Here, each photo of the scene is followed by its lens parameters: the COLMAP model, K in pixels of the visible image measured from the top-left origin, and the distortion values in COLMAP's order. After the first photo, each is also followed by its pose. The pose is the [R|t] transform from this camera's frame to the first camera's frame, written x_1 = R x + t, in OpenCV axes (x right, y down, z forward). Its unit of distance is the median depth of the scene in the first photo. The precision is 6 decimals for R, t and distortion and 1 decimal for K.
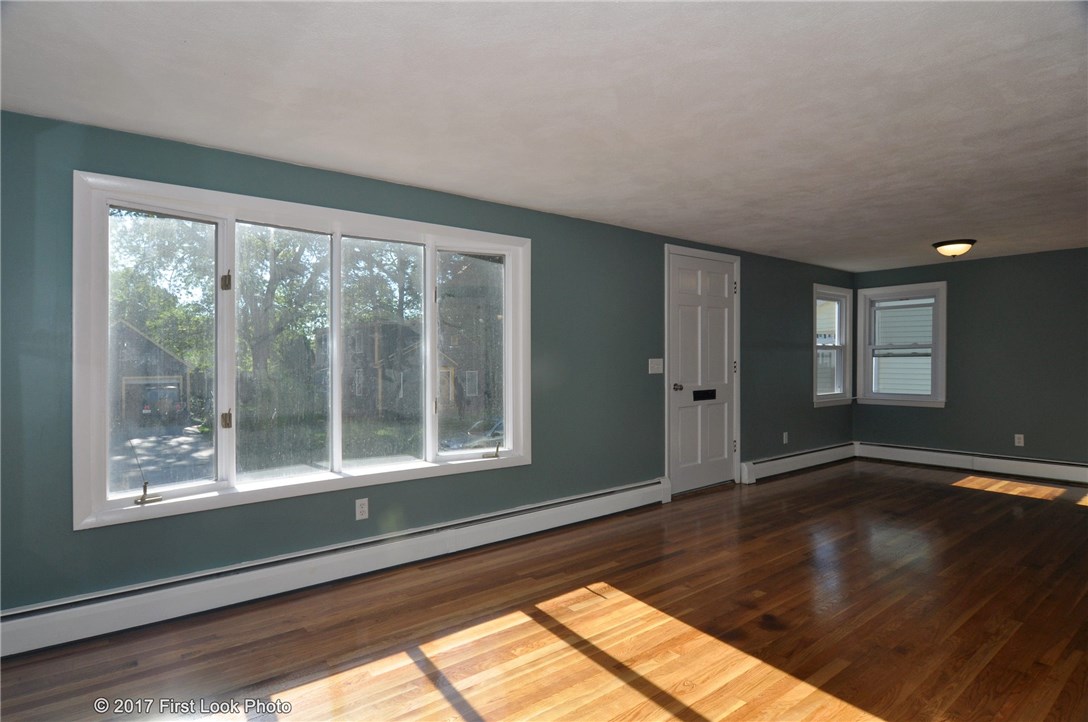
lens RADIAL K [[581.9, 0, 541.9], [0, 581.9, 379.7], [0, 0, 1]] dist [-0.001829, -0.001654]
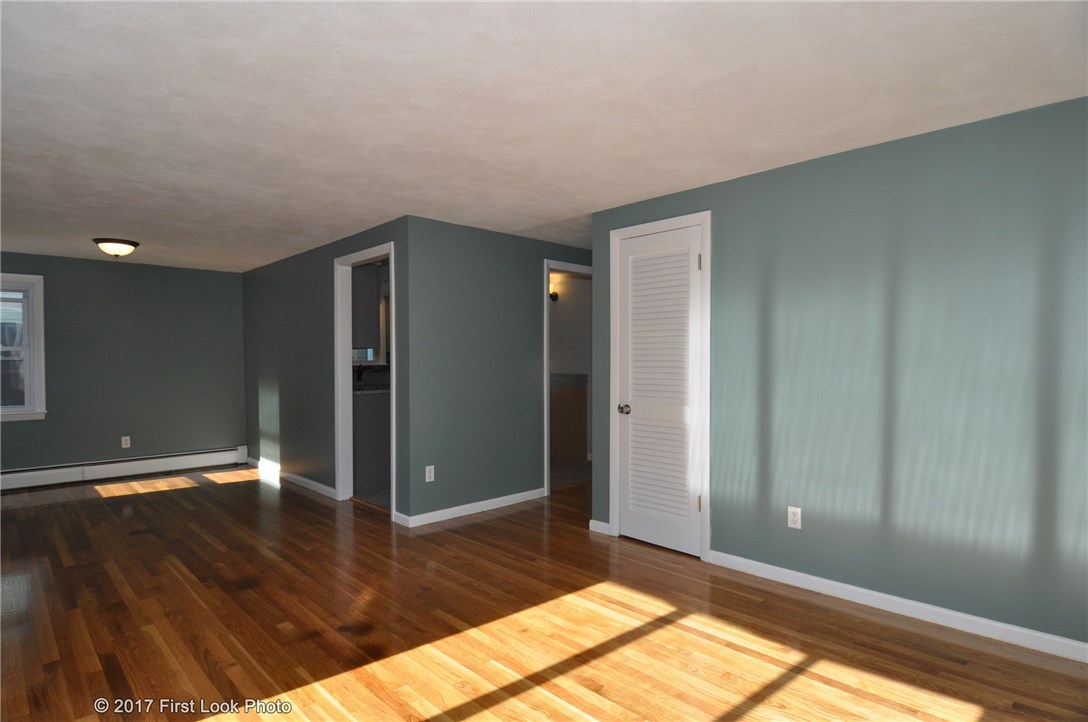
lens RADIAL K [[587.3, 0, 544.0], [0, 587.3, 361.0], [0, 0, 1]] dist [-0.006815, -0.002320]
pose [[-0.099510, 0.002505, 0.995033, -0.364020], [0.037919, 0.999280, 0.001277, -0.016213], [-0.994314, 0.037858, -0.099533, 0.439486]]
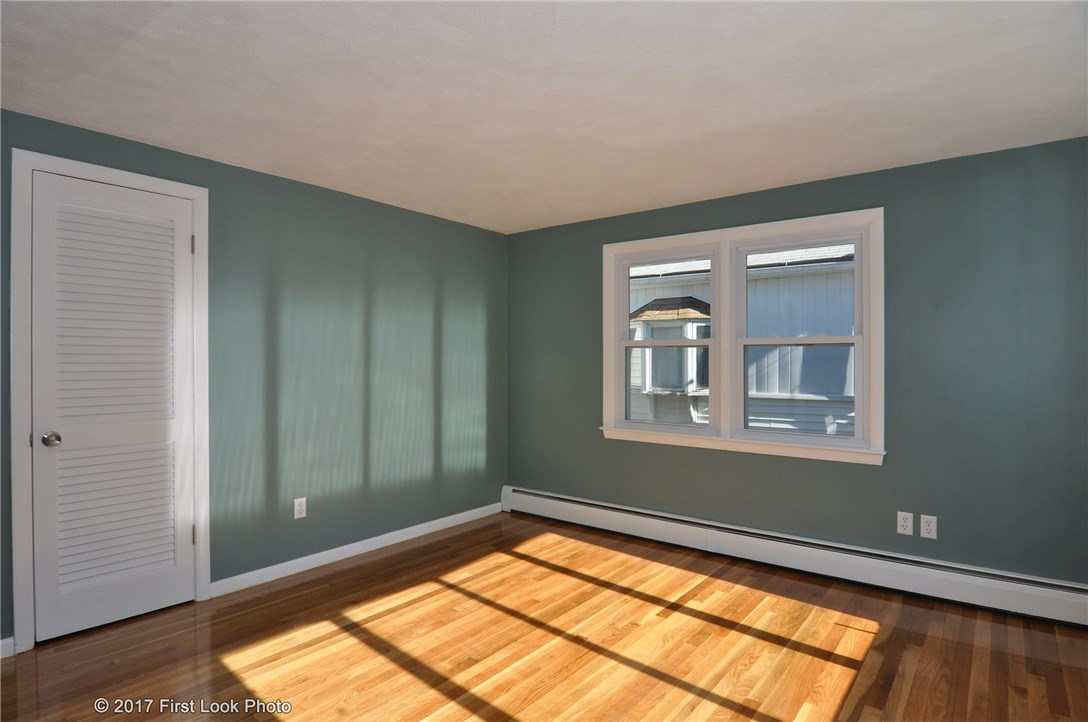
lens RADIAL K [[586.0, 0, 555.3], [0, 586.0, 358.3], [0, 0, 1]] dist [-0.015866, -0.001145]
pose [[-0.969842, 0.004938, -0.243685, 0.155980], [-0.003561, 0.999401, 0.034424, -0.035034], [0.243709, 0.034254, -0.969243, 0.867265]]
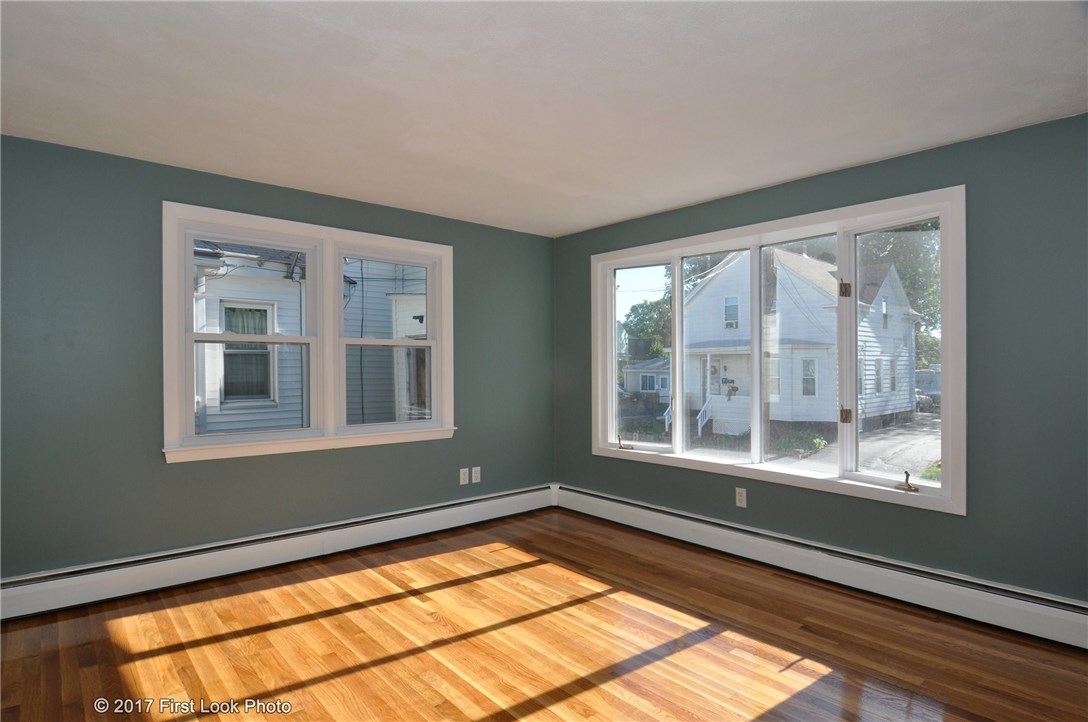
lens RADIAL K [[586.0, 0, 555.3], [0, 586.0, 358.3], [0, 0, 1]] dist [-0.015866, -0.001145]
pose [[0.053280, -0.000793, -0.998579, 0.550784], [-0.039117, 0.999230, -0.002881, -0.016302], [0.997813, 0.039215, 0.053208, 0.411046]]
